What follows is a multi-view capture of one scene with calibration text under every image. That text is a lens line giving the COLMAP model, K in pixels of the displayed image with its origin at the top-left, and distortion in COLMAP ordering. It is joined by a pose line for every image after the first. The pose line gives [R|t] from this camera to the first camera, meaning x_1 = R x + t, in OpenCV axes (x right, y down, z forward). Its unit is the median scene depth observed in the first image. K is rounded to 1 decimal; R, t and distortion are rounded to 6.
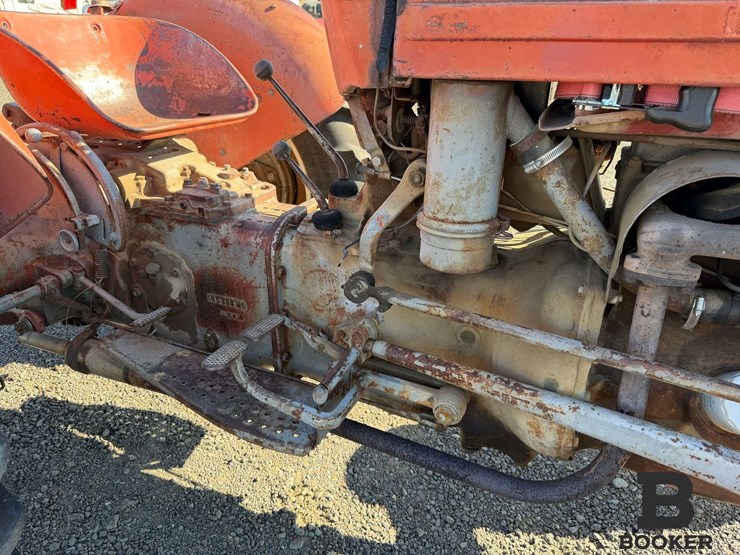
lens RADIAL K [[525.6, 0, 365.8], [0, 525.6, 286.6], [0, 0, 1]] dist [0.038919, -0.054809]
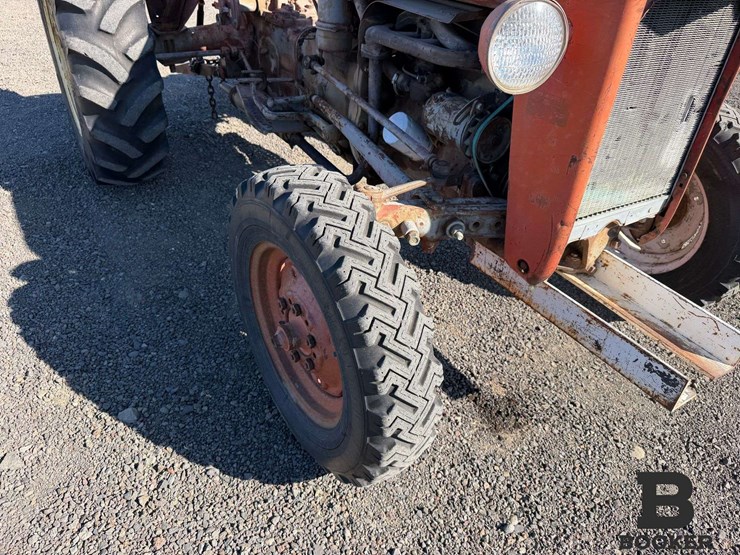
lens RADIAL K [[525.6, 0, 372.1], [0, 525.6, 278.1], [0, 0, 1]] dist [0.038919, -0.054809]
pose [[0.821940, 0.356288, -0.444381, 1.062995], [-0.289896, 0.933269, 0.212060, 0.212815], [0.490281, -0.045477, 0.870377, -0.523054]]
